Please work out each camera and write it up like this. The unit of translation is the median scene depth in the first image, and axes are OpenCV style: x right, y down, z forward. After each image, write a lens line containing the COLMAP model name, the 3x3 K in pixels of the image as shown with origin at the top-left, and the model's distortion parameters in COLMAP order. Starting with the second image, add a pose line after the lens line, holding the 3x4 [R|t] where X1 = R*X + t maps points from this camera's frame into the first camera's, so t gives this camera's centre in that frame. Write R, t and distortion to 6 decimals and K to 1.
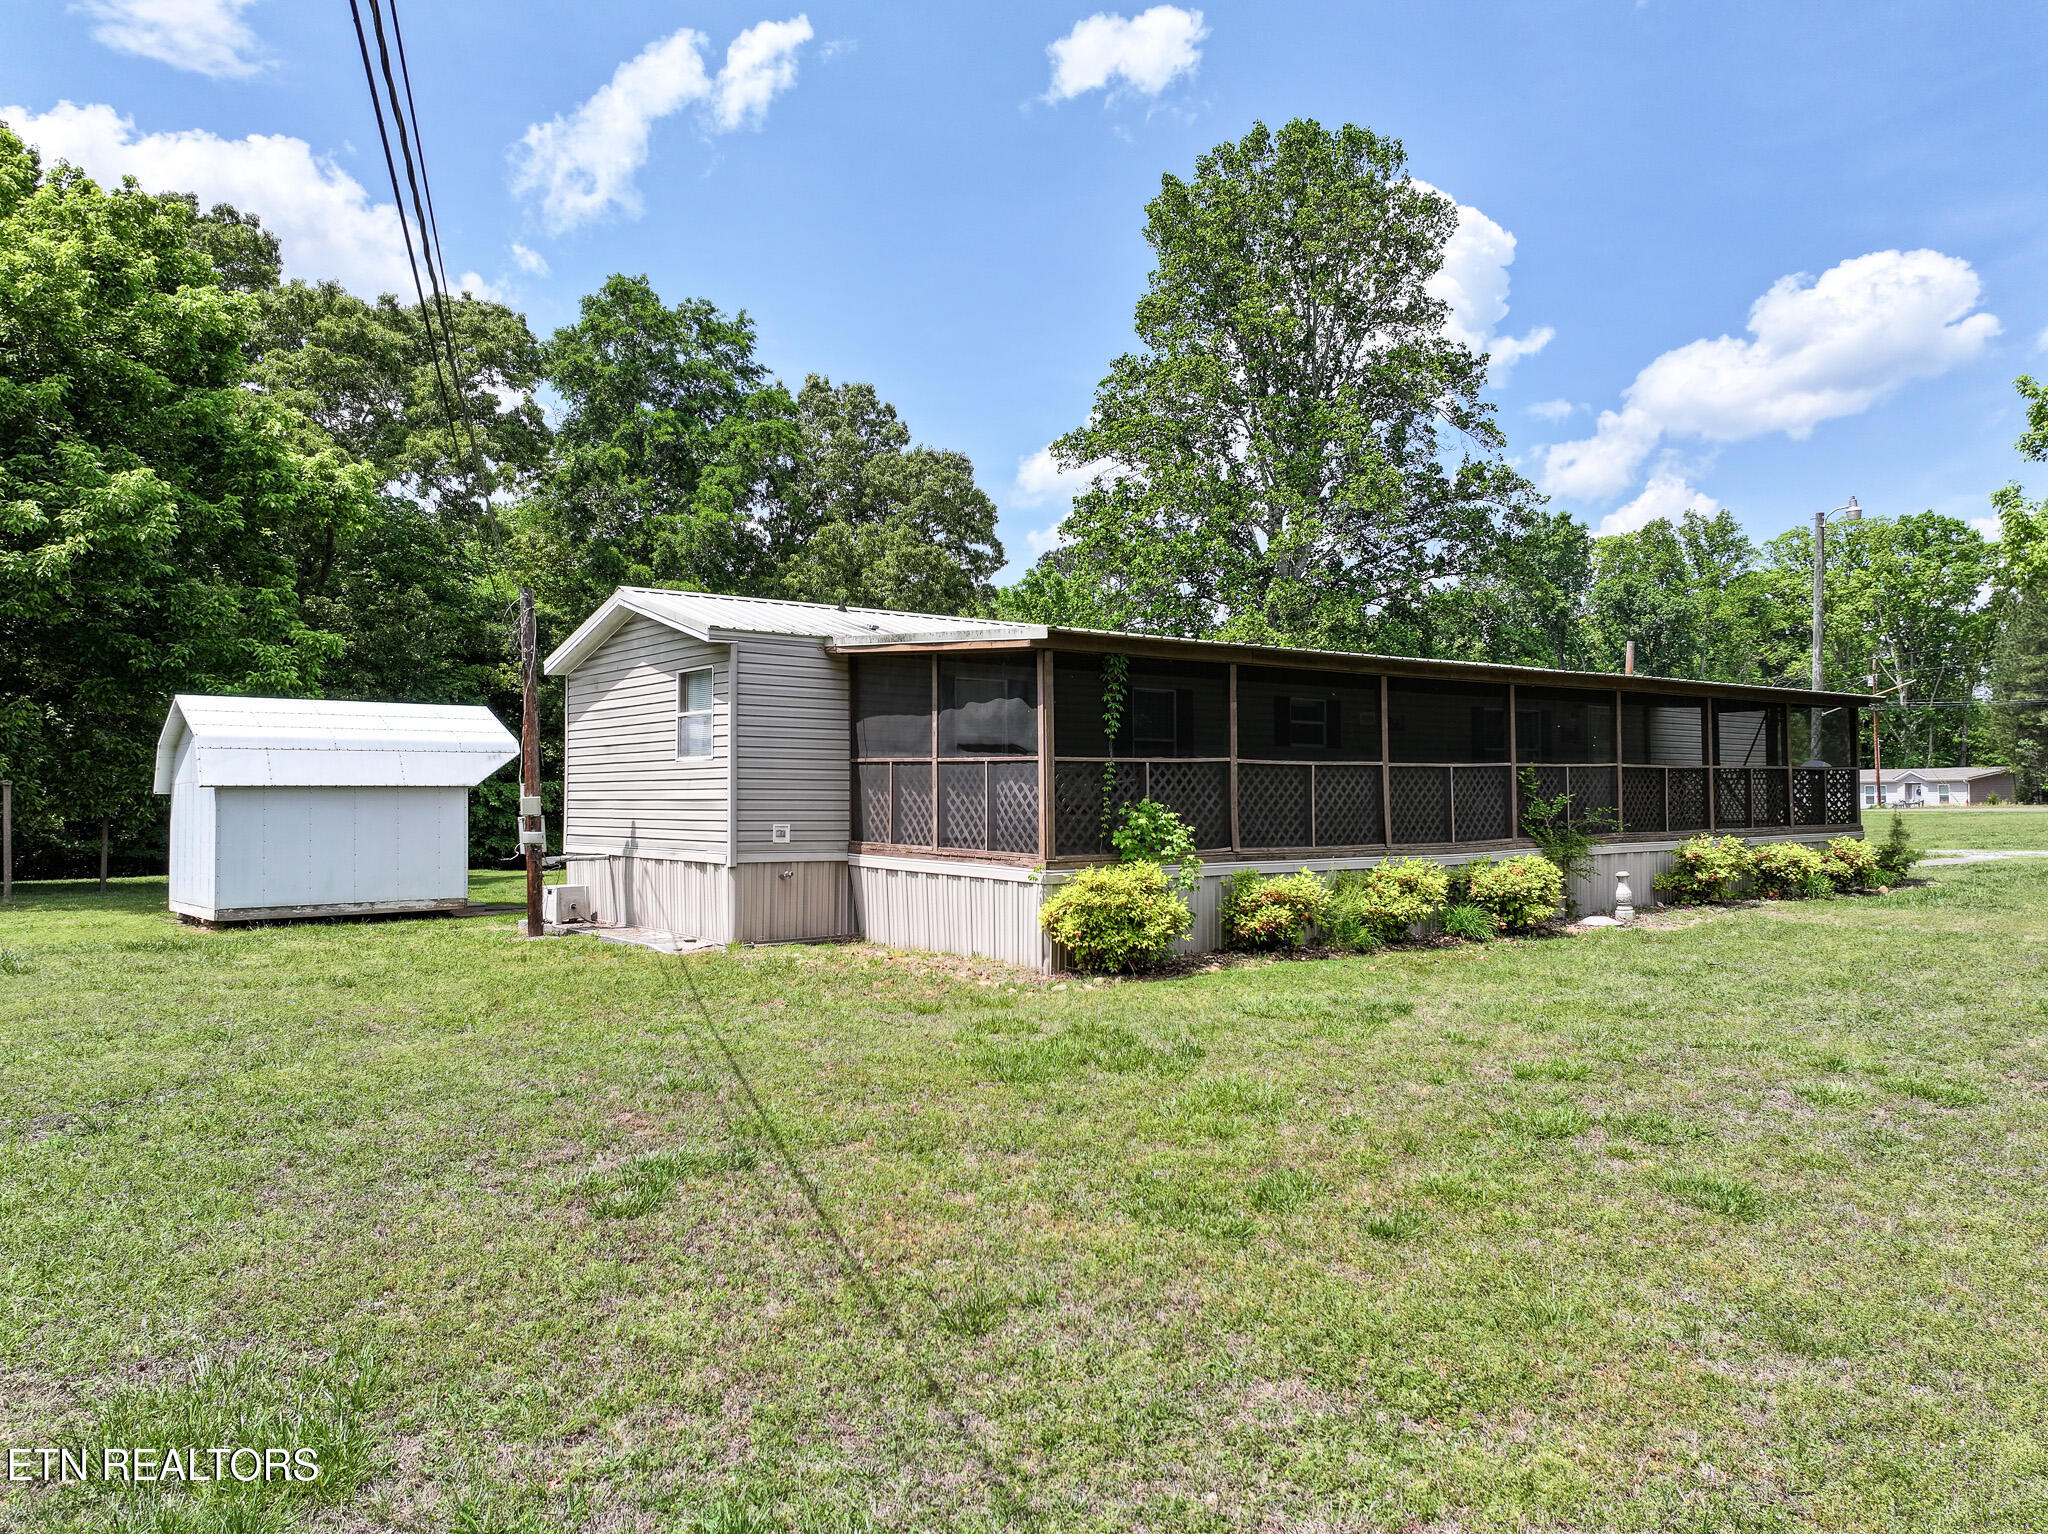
lens RADIAL K [[1426.3, 0, 1024.0], [0, 1426.3, 767.0], [0, 0, 1]] dist [0.006819, 0.009162]
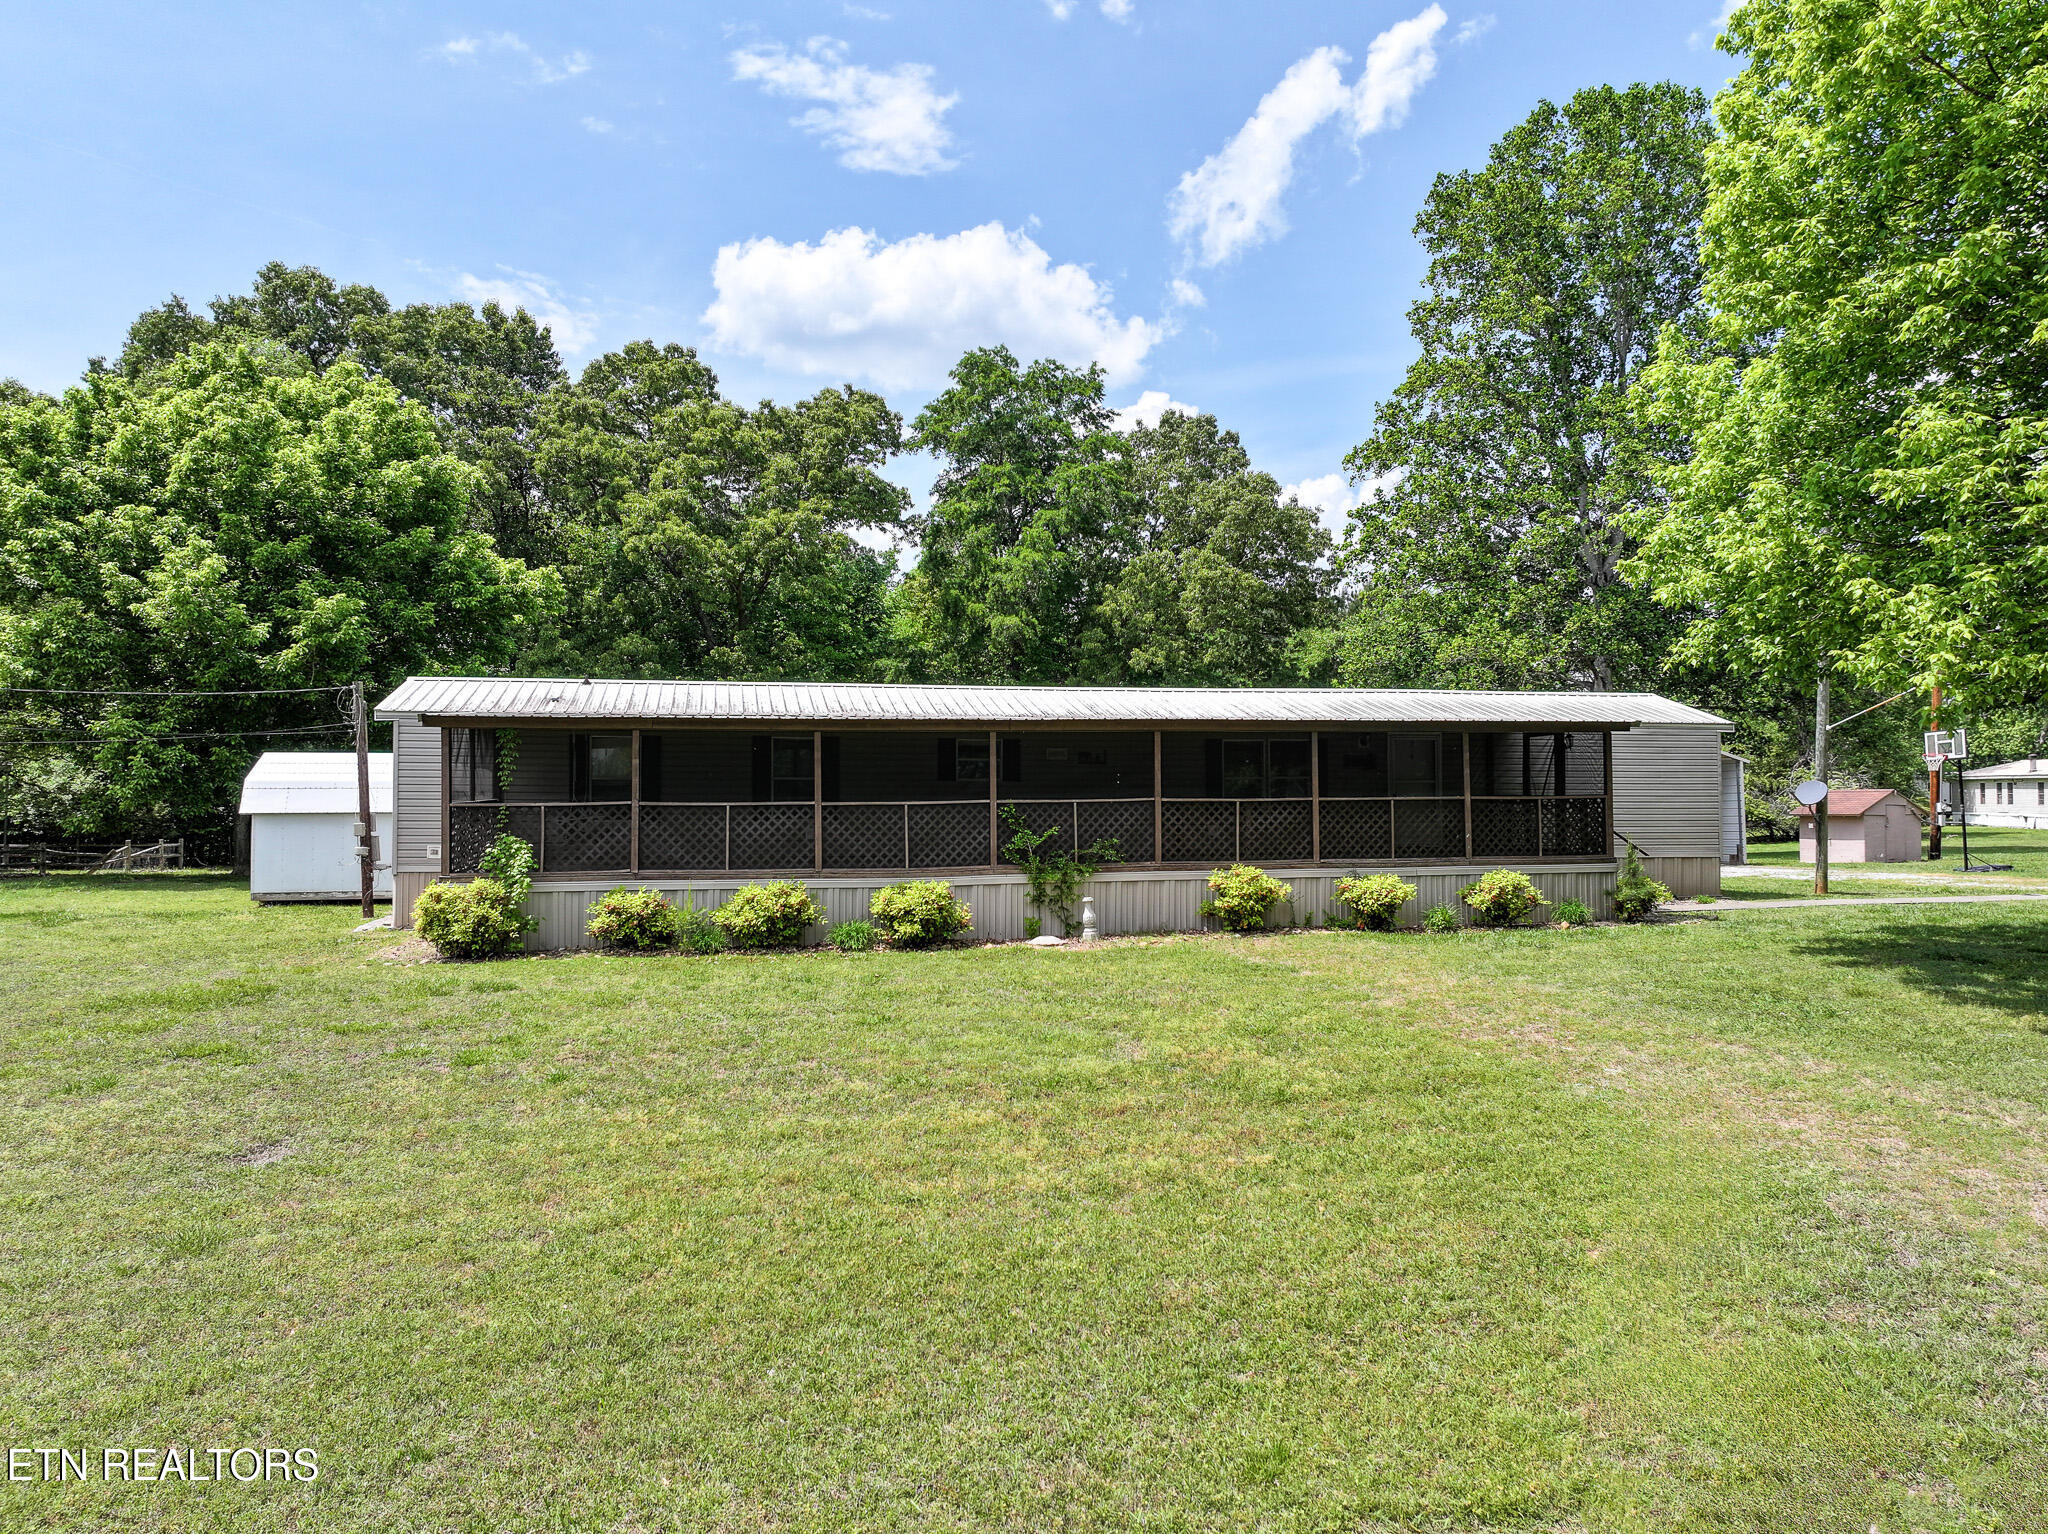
lens RADIAL K [[1418.8, 0, 1024.0], [0, 1418.8, 767.0], [0, 0, 1]] dist [-0.008372, 0.002405]
pose [[0.895630, -0.009619, -0.444696, 0.289721], [0.009270, 0.999953, -0.002961, -0.008081], [0.444704, -0.001471, 0.895676, 0.001370]]
